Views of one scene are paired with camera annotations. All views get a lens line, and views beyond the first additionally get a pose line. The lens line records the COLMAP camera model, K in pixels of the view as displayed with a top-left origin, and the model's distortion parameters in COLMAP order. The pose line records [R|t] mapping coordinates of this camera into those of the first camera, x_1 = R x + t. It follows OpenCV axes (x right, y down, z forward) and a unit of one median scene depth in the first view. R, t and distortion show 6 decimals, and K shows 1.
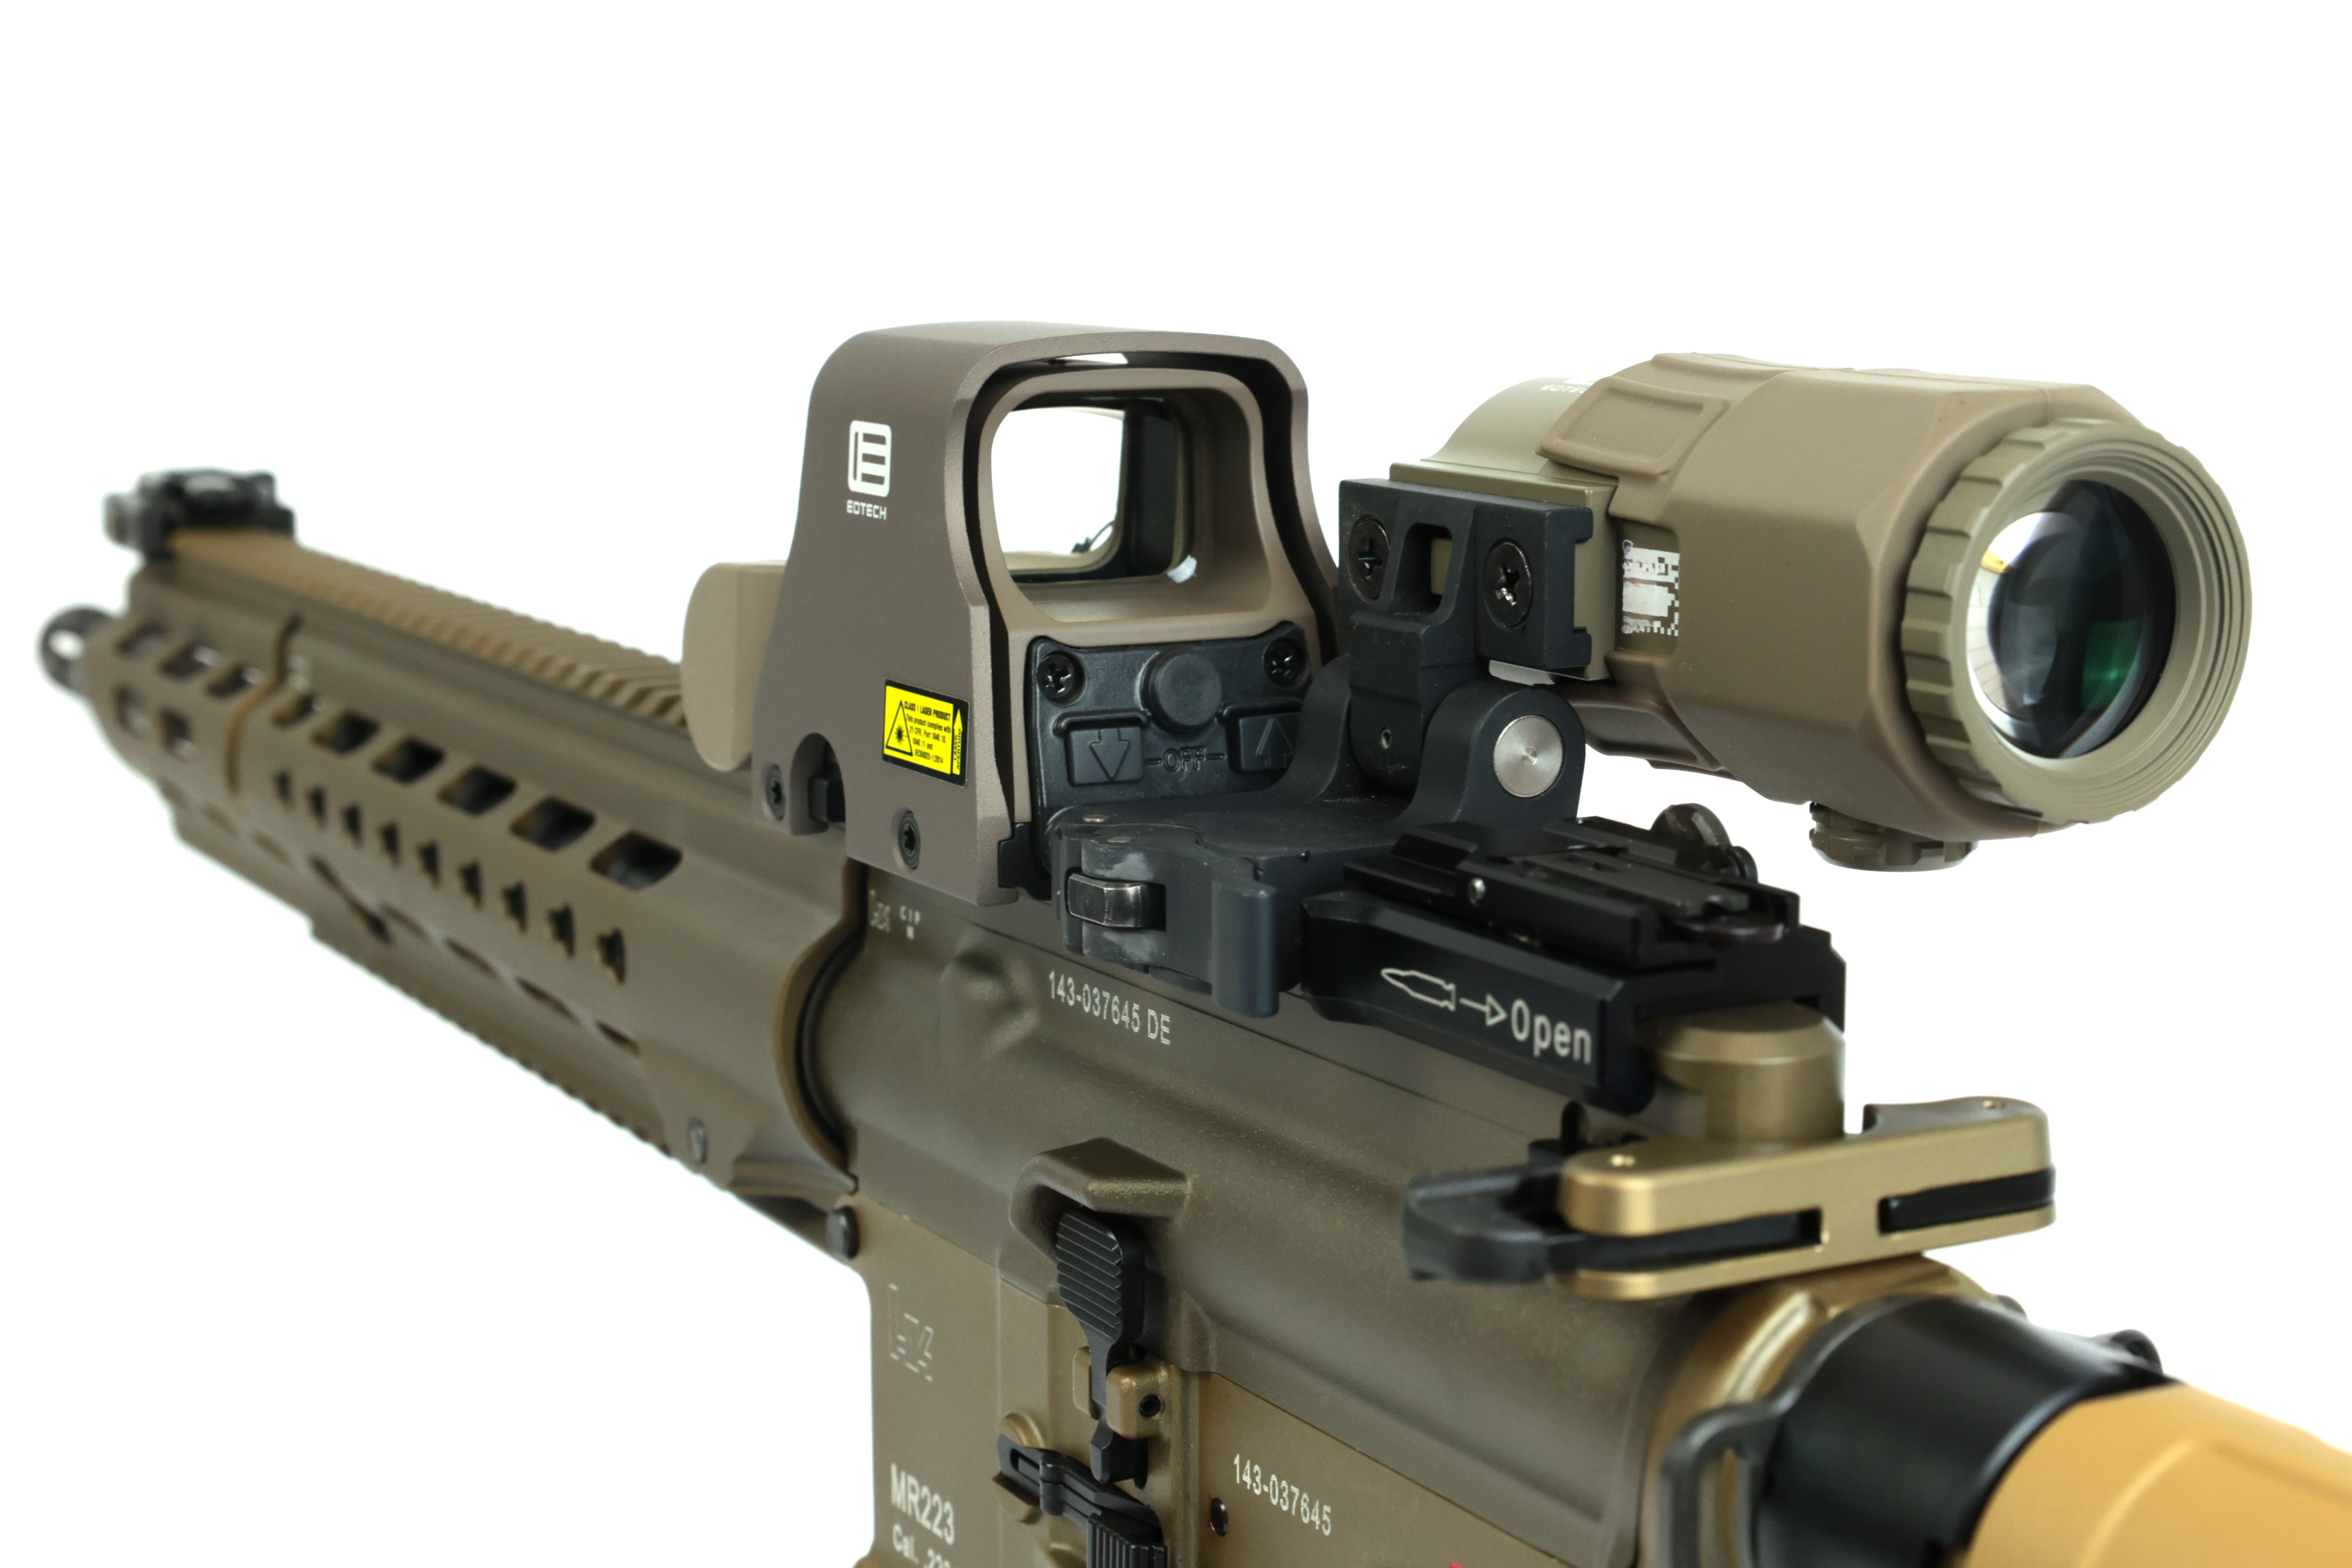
lens RADIAL K [[3958.4, 0, 1175.5], [0, 3958.4, 782.7], [0, 0, 1]] dist [-0.068801, 0.000000]
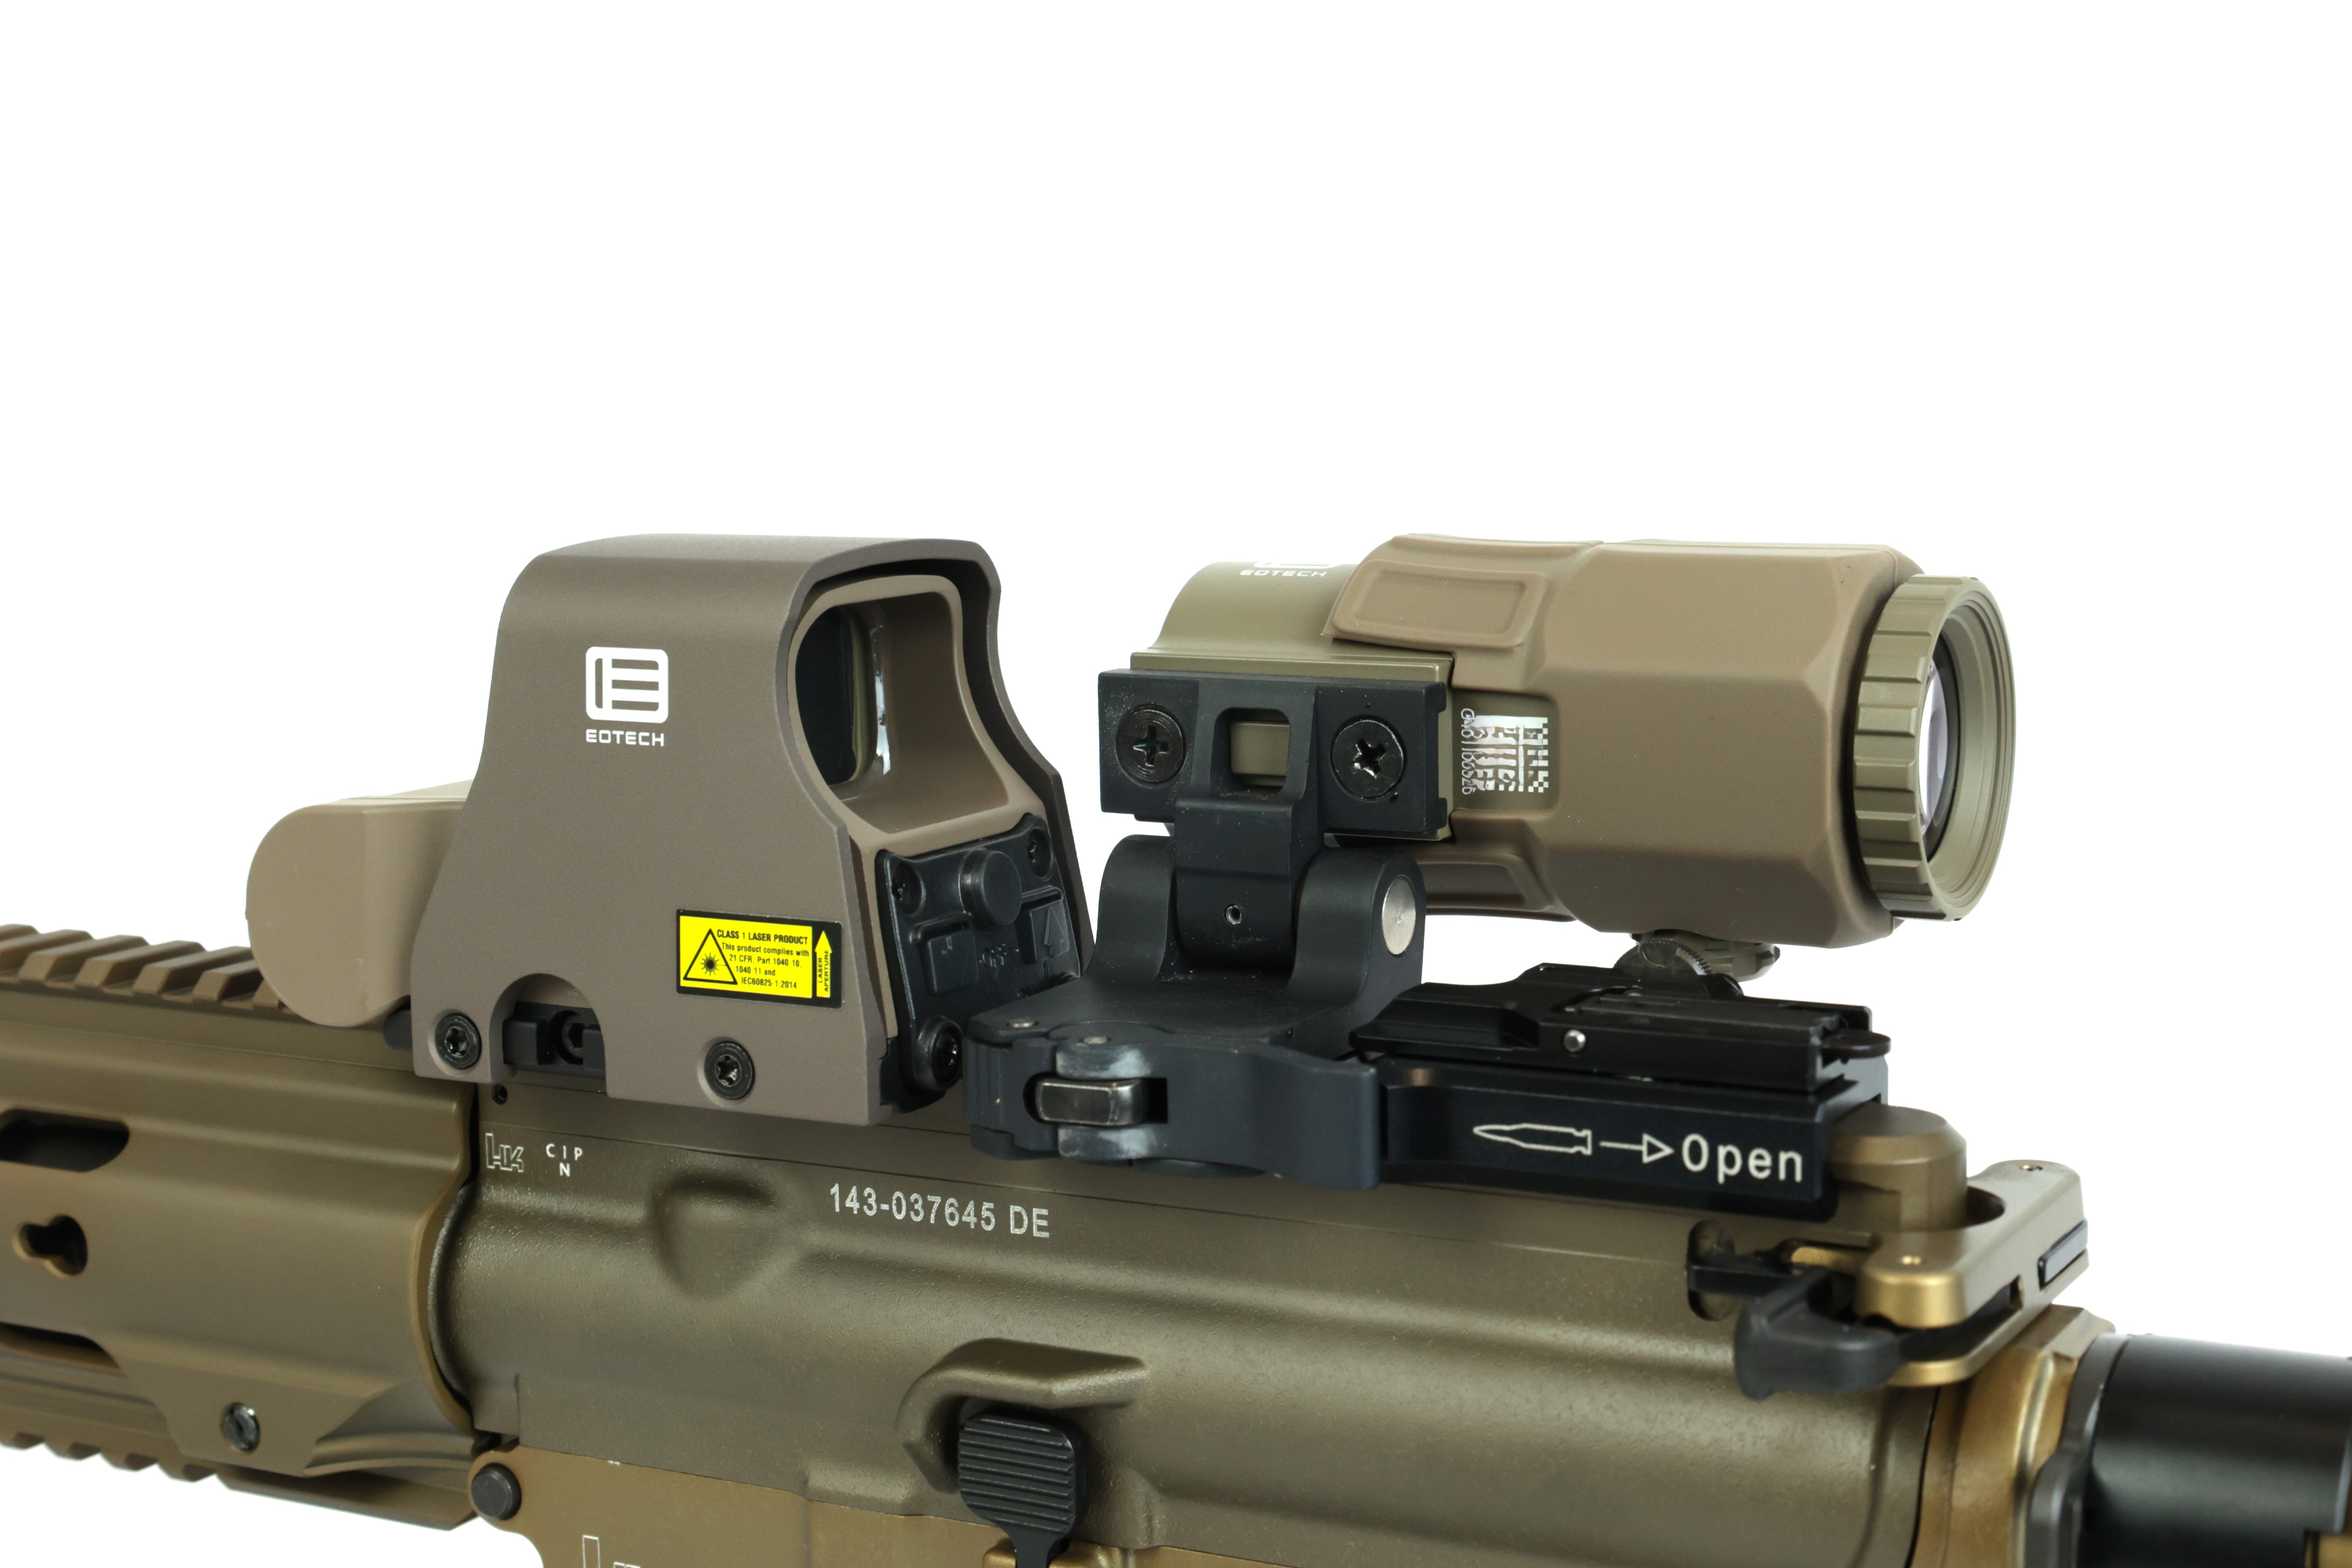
lens RADIAL K [[3696.6, 0, 1177.1], [0, 3696.6, 778.9], [0, 0, 1]] dist [-0.105654, 0.000000]
pose [[0.842185, -0.086065, 0.532275, -0.494836], [0.102325, 0.994751, -0.001057, -0.049155], [-0.529390, 0.055355, 0.846571, 0.183216]]
